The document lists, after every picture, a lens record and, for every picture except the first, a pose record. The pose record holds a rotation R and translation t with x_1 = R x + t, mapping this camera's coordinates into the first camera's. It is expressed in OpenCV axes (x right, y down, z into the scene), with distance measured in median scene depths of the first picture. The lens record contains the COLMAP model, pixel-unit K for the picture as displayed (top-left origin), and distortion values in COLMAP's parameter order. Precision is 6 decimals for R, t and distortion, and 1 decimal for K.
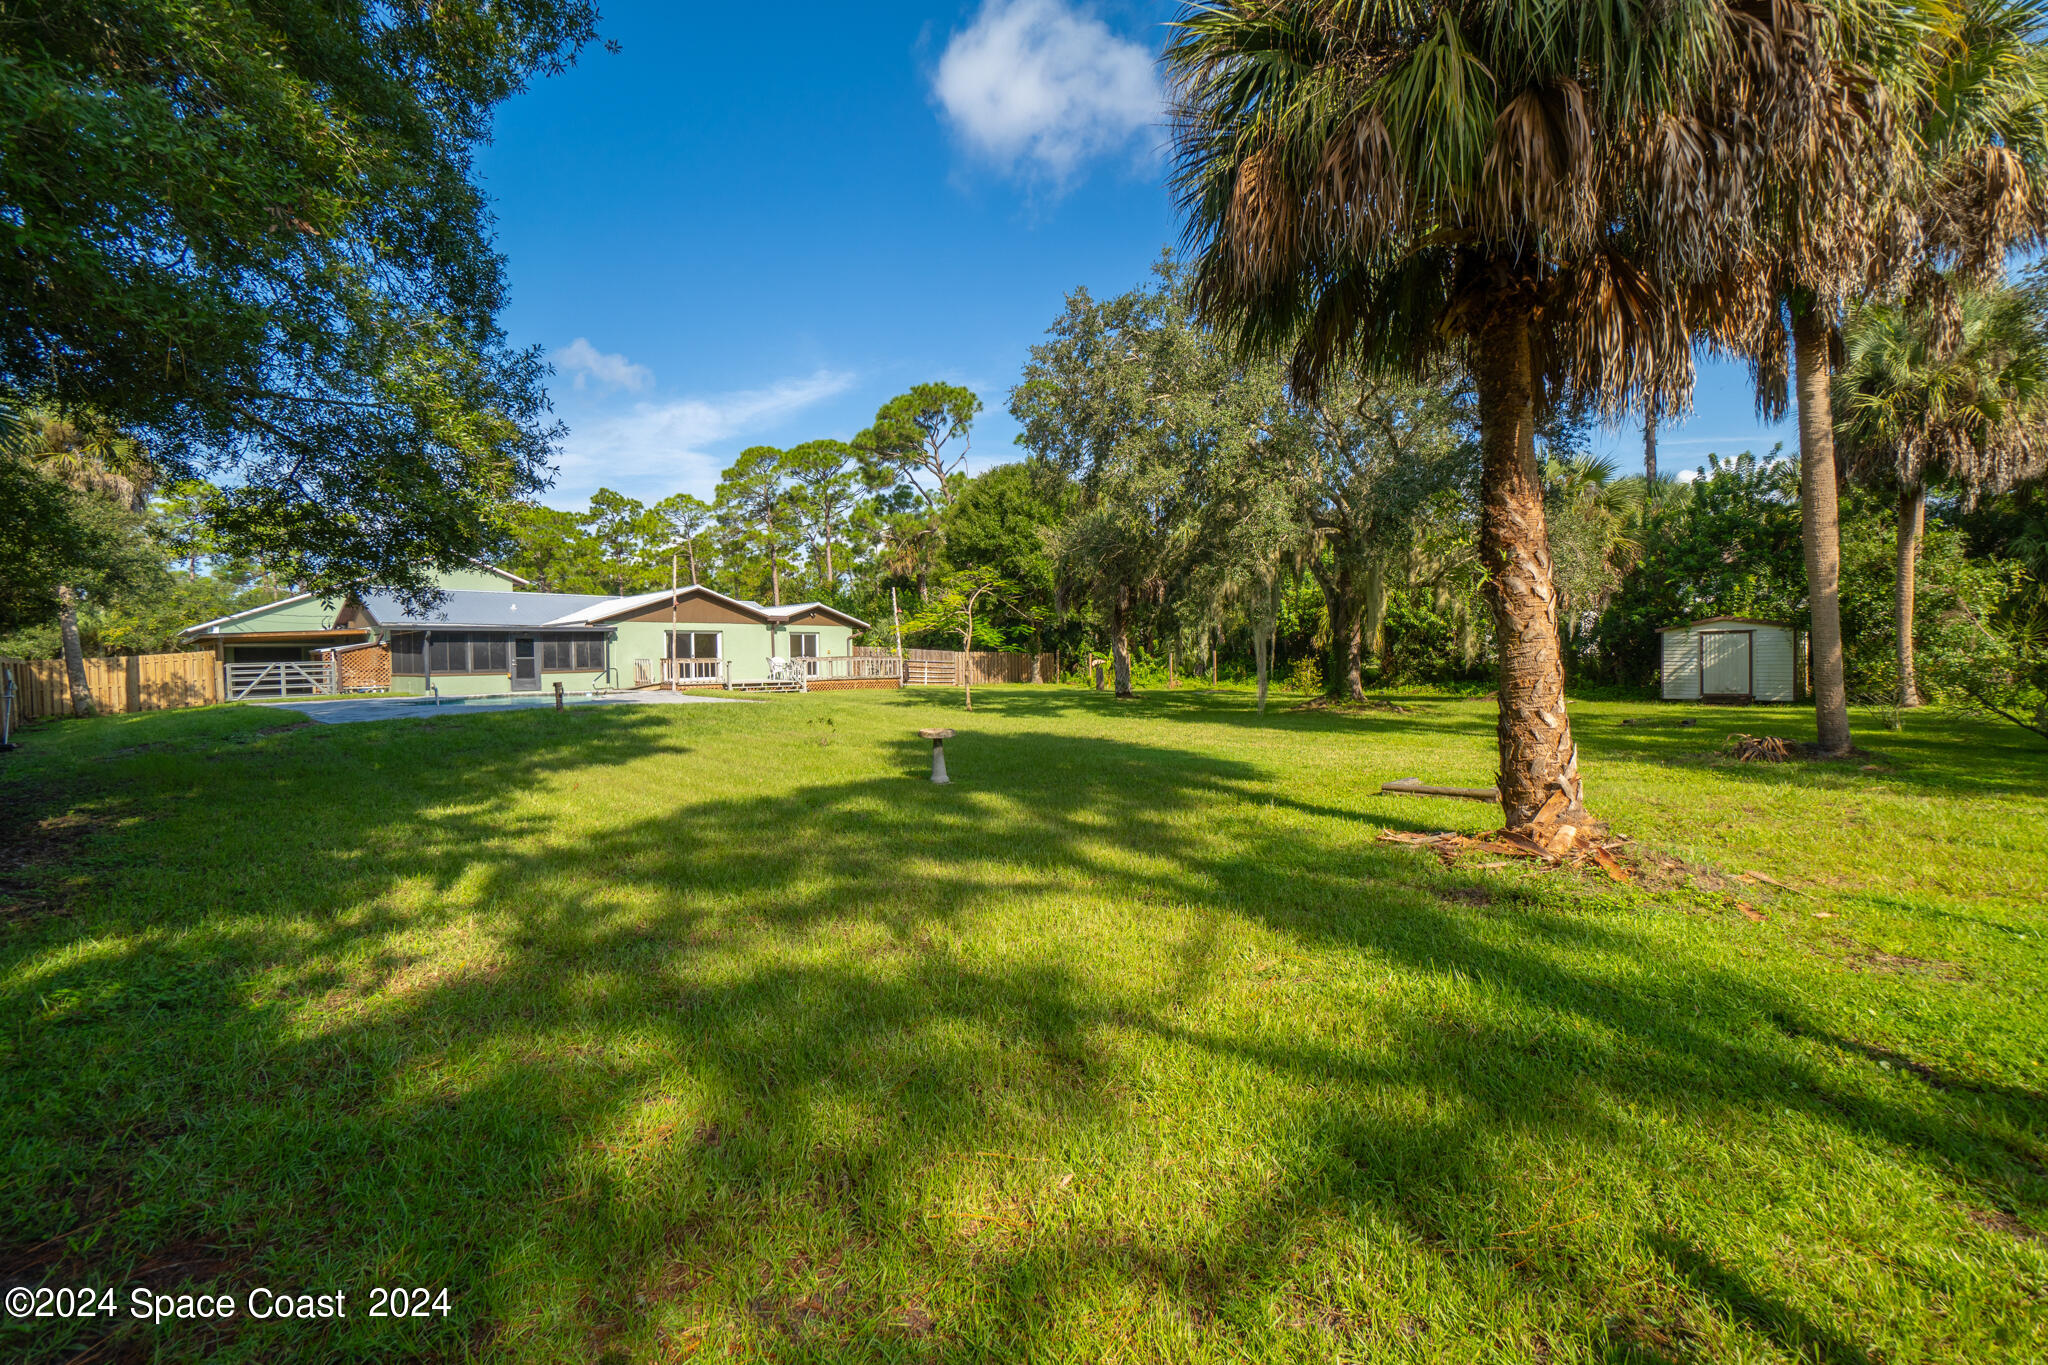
lens RADIAL K [[876.6, 0, 1020.0], [0, 876.6, 675.6], [0, 0, 1]] dist [-0.003401, 0.000878]
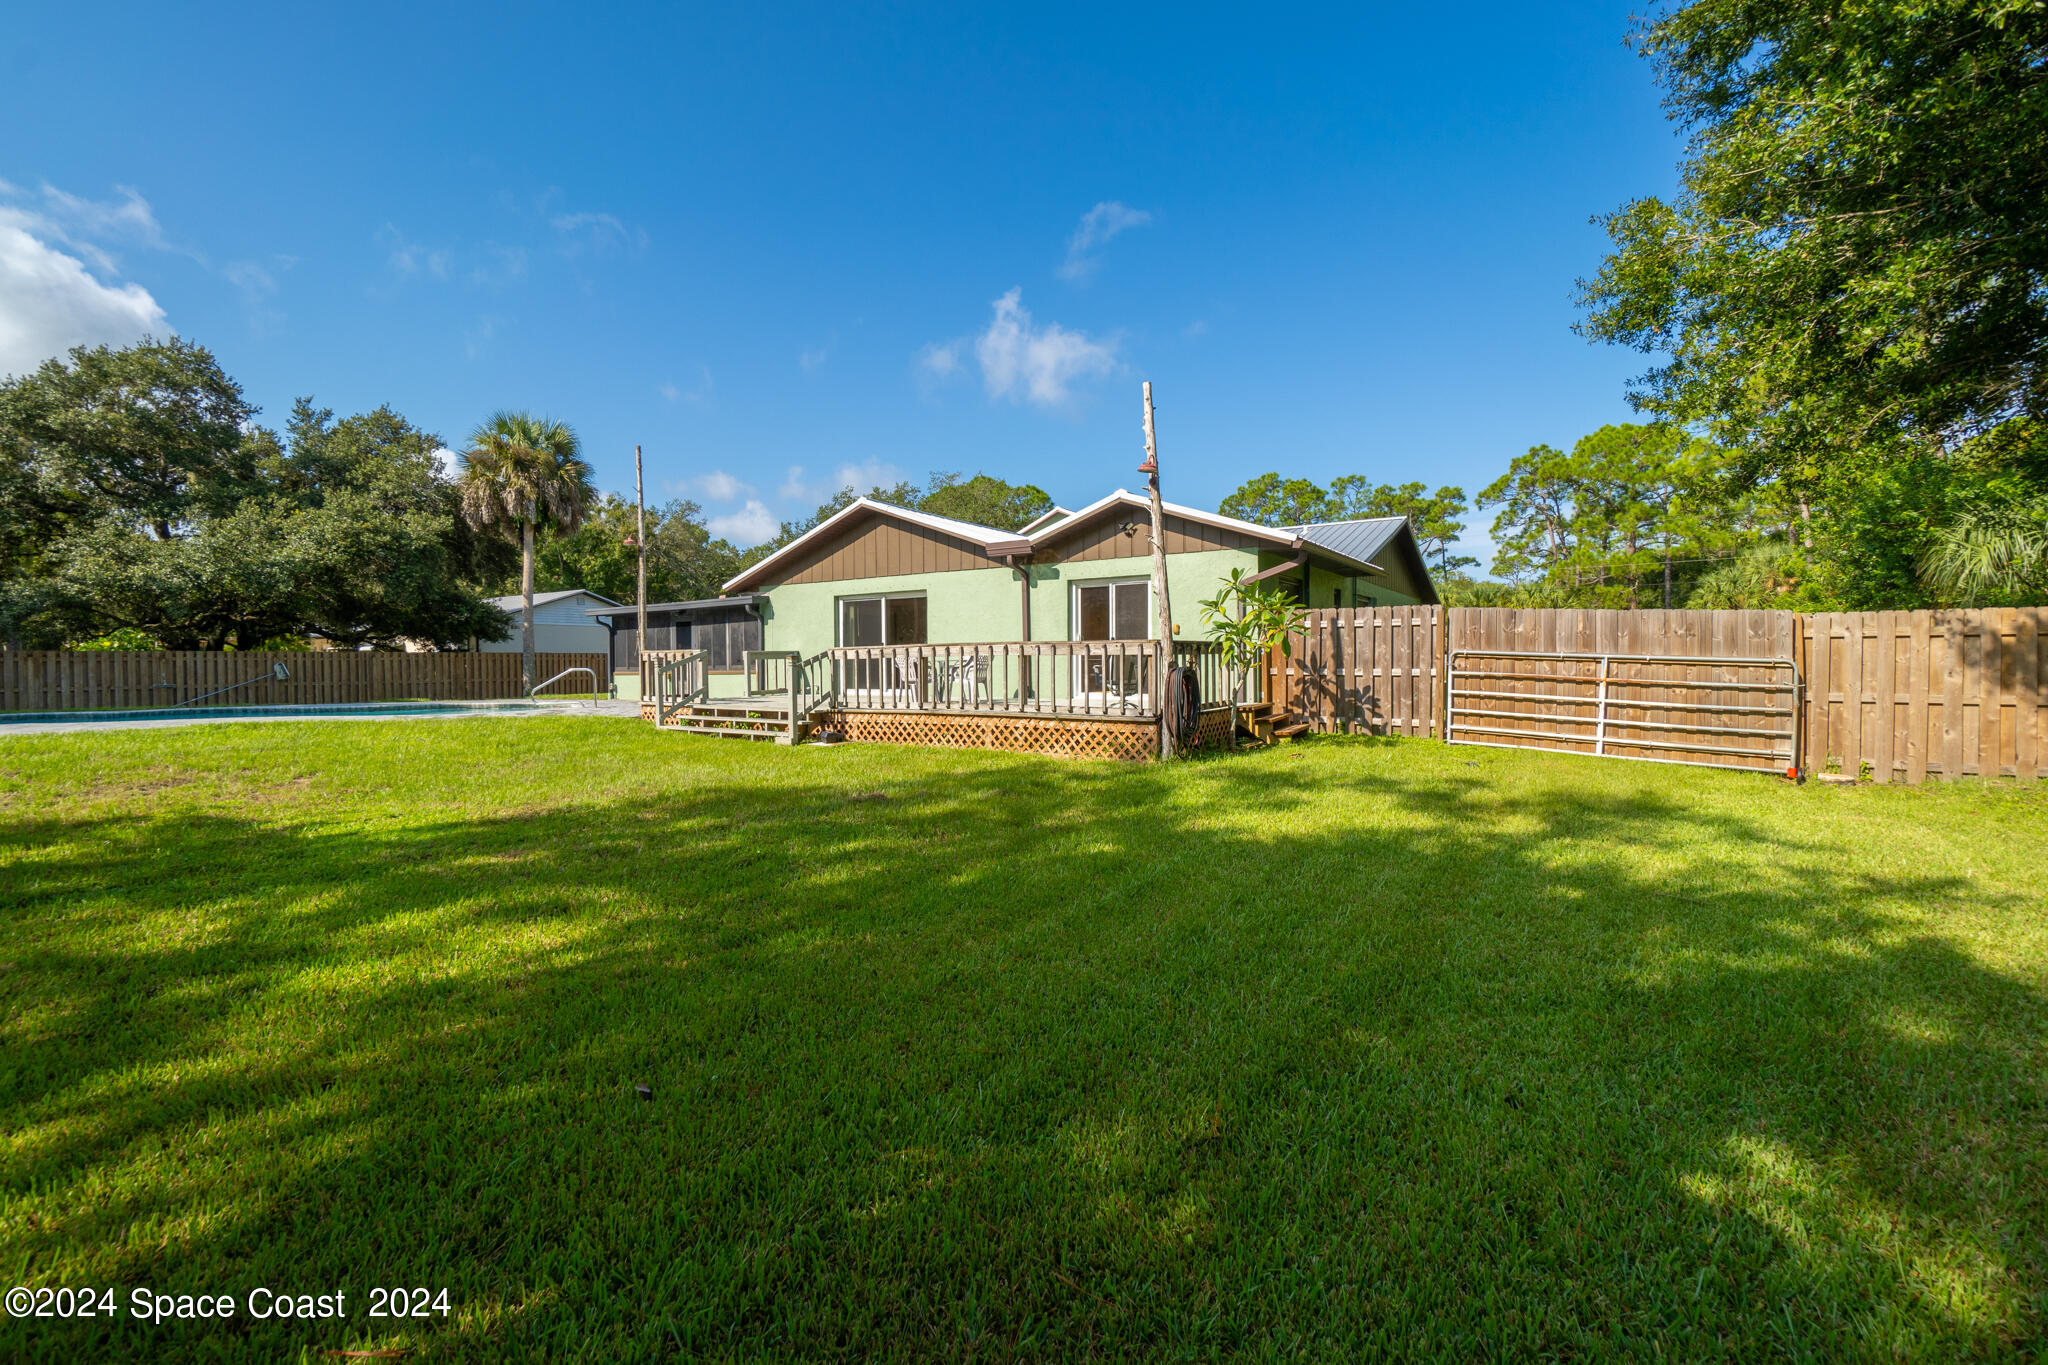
lens RADIAL K [[876.6, 0, 1020.0], [0, 876.6, 675.6], [0, 0, 1]] dist [-0.003401, 0.000878]
pose [[0.184530, 0.027104, -0.982453, 0.127750], [-0.012648, 0.999602, 0.025201, -0.018343], [0.982746, 0.007775, 0.184799, 0.994987]]
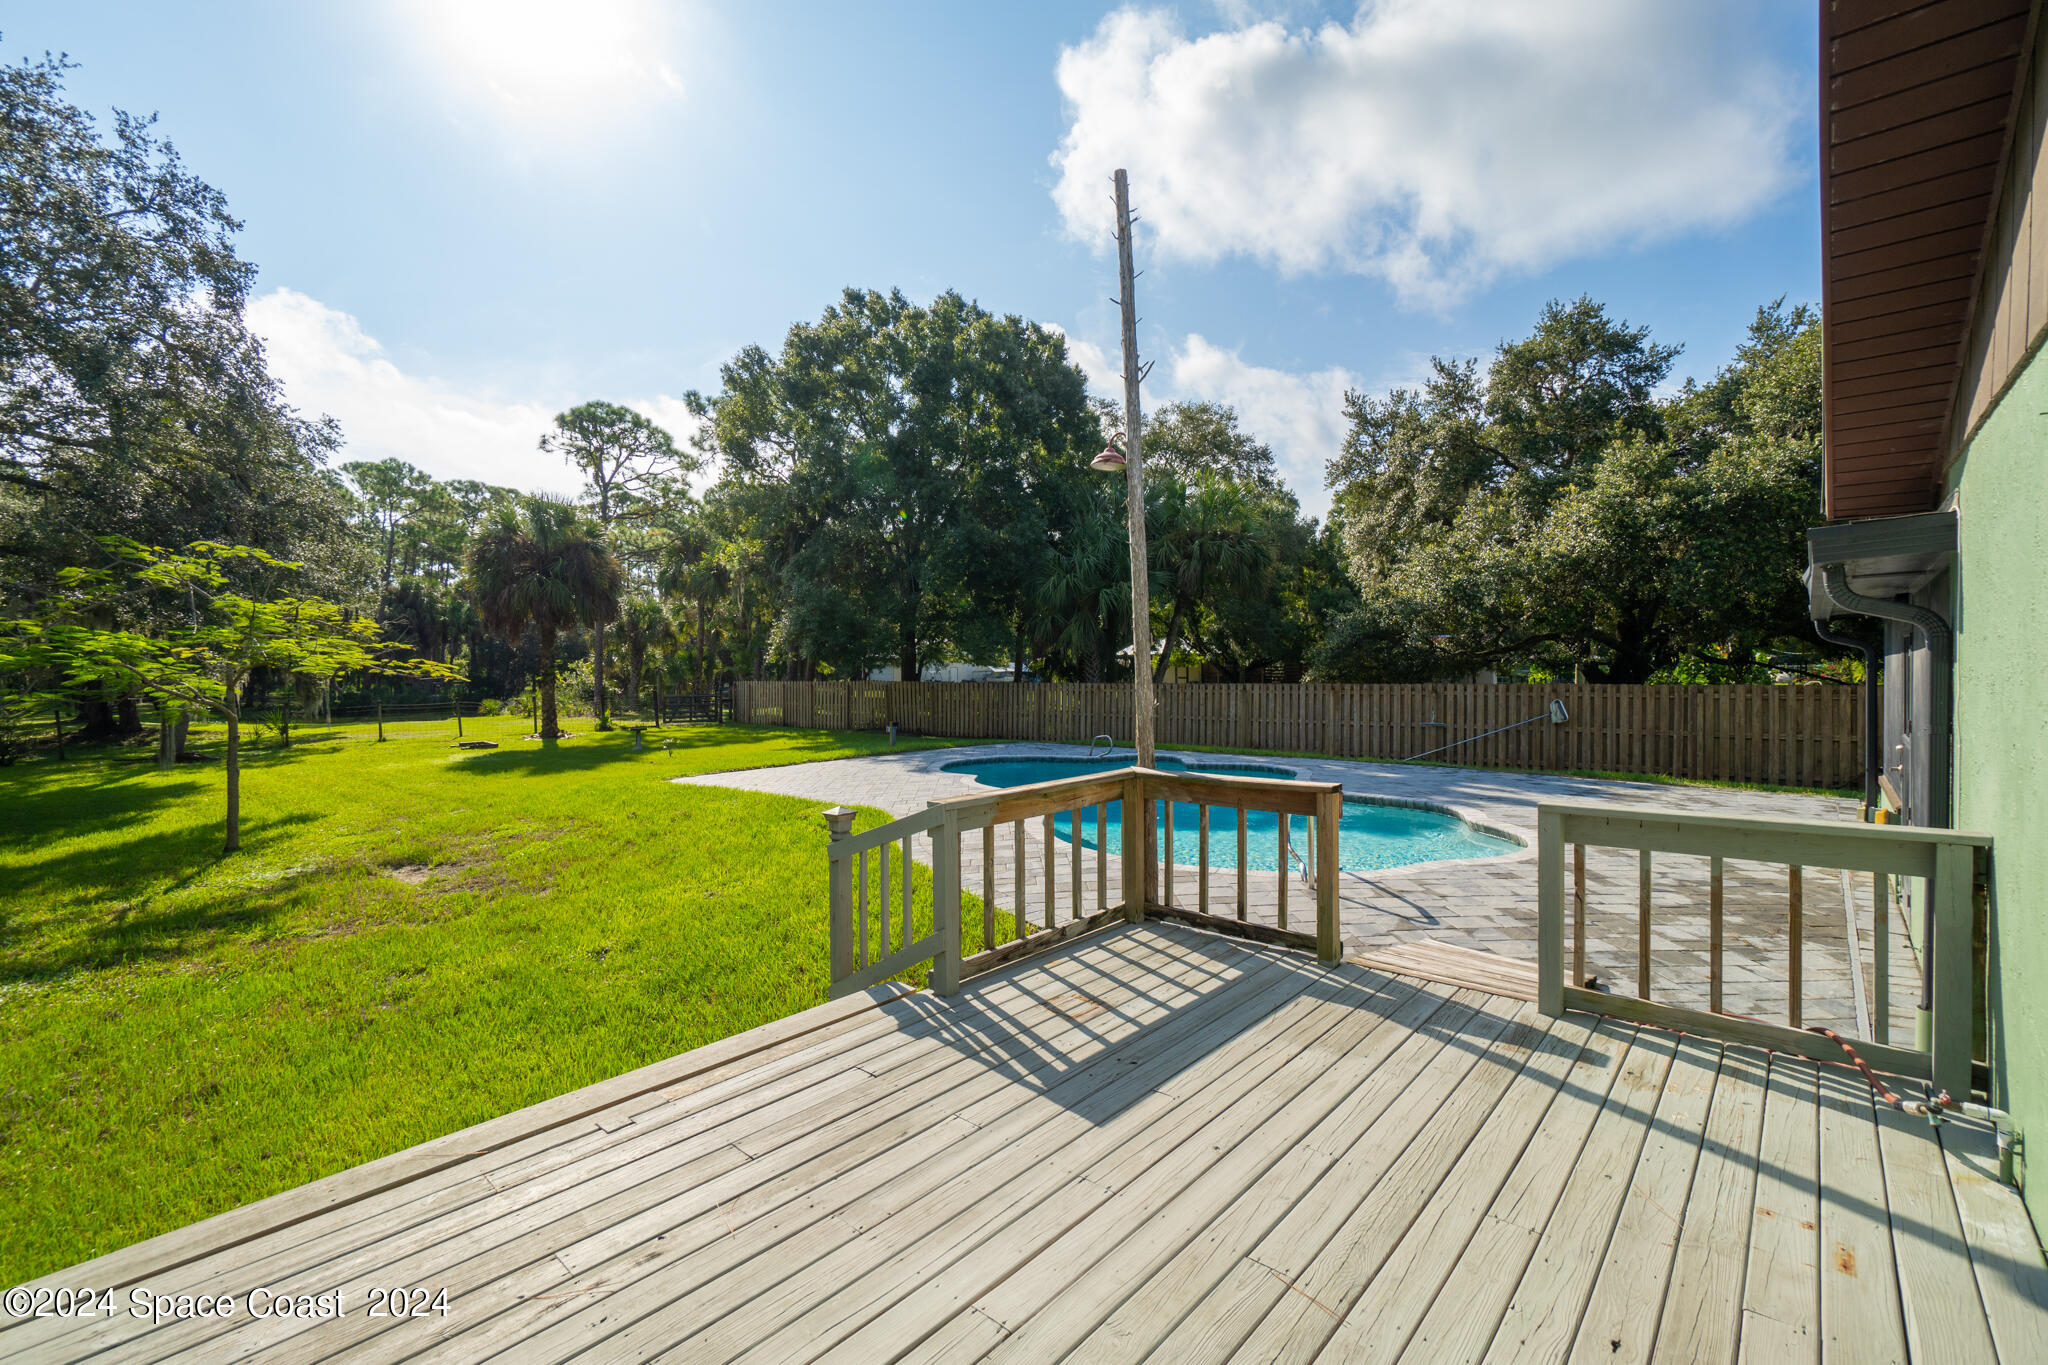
lens RADIAL K [[876.6, 0, 1020.0], [0, 876.6, 675.6], [0, 0, 1]] dist [-0.003401, 0.000878]
pose [[-0.999257, 0.024090, -0.030101, -0.328806], [0.023268, 0.999355, 0.027368, -0.038020], [0.030741, 0.026647, -0.999172, 1.039776]]
